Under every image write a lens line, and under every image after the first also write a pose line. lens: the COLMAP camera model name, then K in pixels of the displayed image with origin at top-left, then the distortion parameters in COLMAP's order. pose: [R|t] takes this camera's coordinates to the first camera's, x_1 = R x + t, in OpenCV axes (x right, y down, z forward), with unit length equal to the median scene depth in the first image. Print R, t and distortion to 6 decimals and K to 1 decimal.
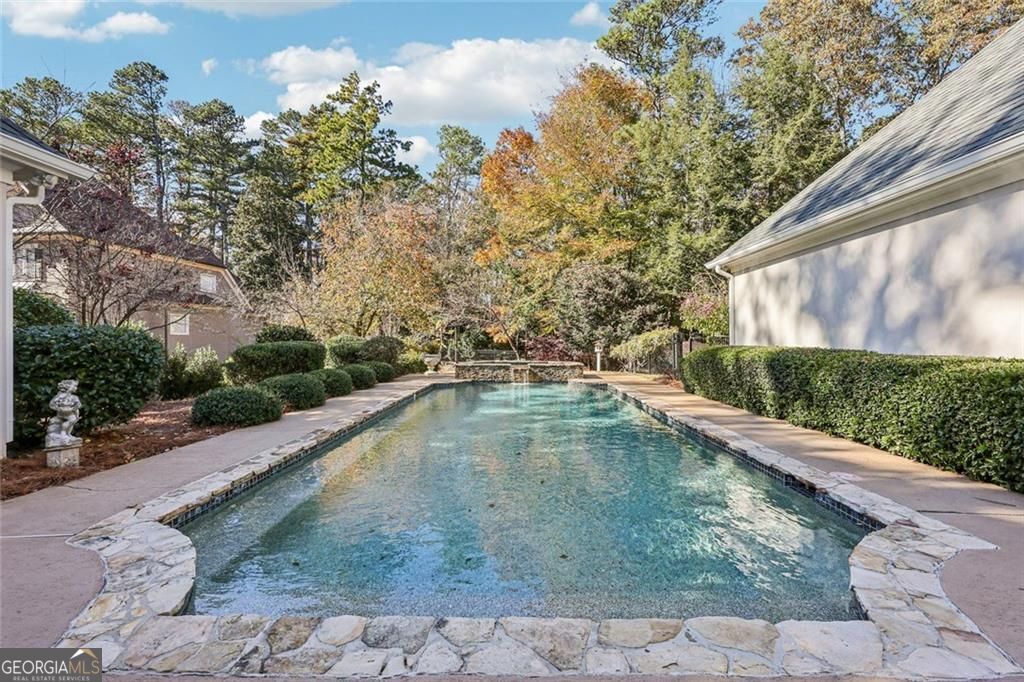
lens RADIAL K [[425.8, 0, 513.9], [0, 425.8, 344.5], [0, 0, 1]] dist [-0.002851, 0.000703]
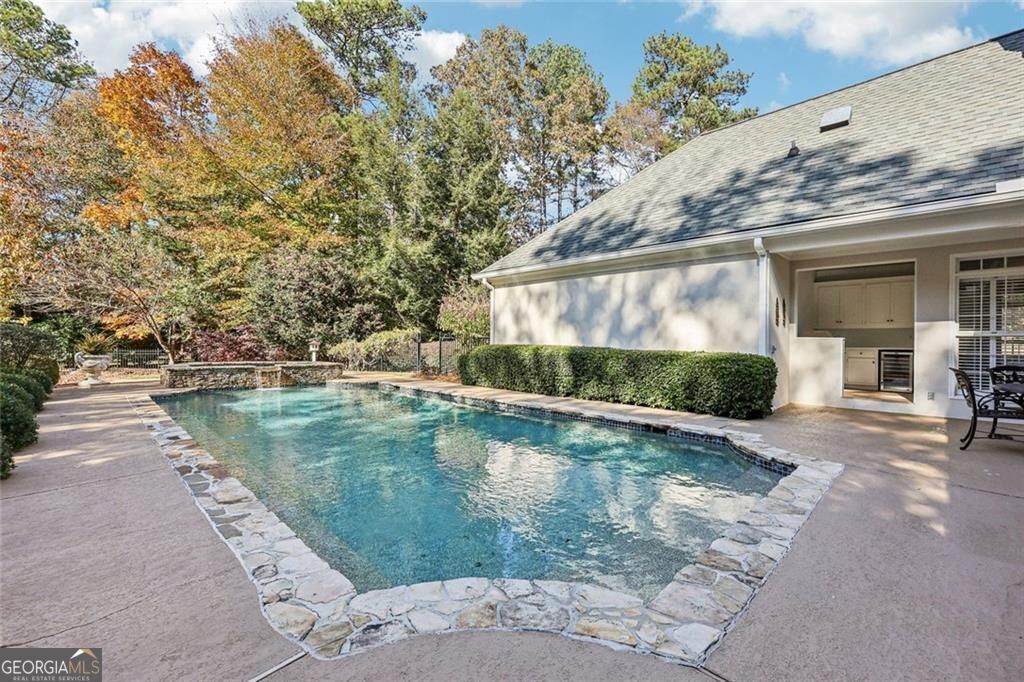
lens RADIAL K [[425.8, 0, 522.7], [0, 425.8, 344.7], [0, 0, 1]] dist [-0.002851, 0.000703]
pose [[0.682335, 0.006585, 0.731010, -0.254161], [-0.006334, 0.999975, -0.003096, 0.005287], [-0.731012, -0.002518, 0.682359, 0.077565]]
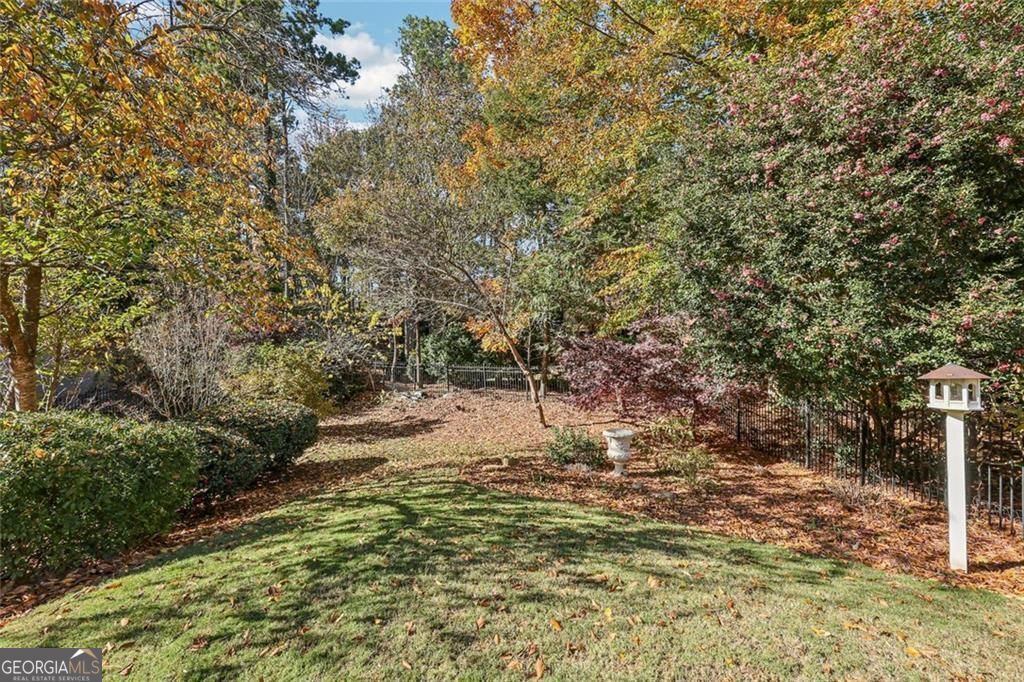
lens RADIAL K [[425.8, 0, 511.7], [0, 425.8, 341.8], [0, 0, 1]] dist [-0.002851, 0.000703]
pose [[0.999535, -0.017687, -0.024848, 0.001027], [0.017466, 0.999806, -0.009110, -0.028240], [0.025005, 0.008671, 0.999650, 1.248099]]
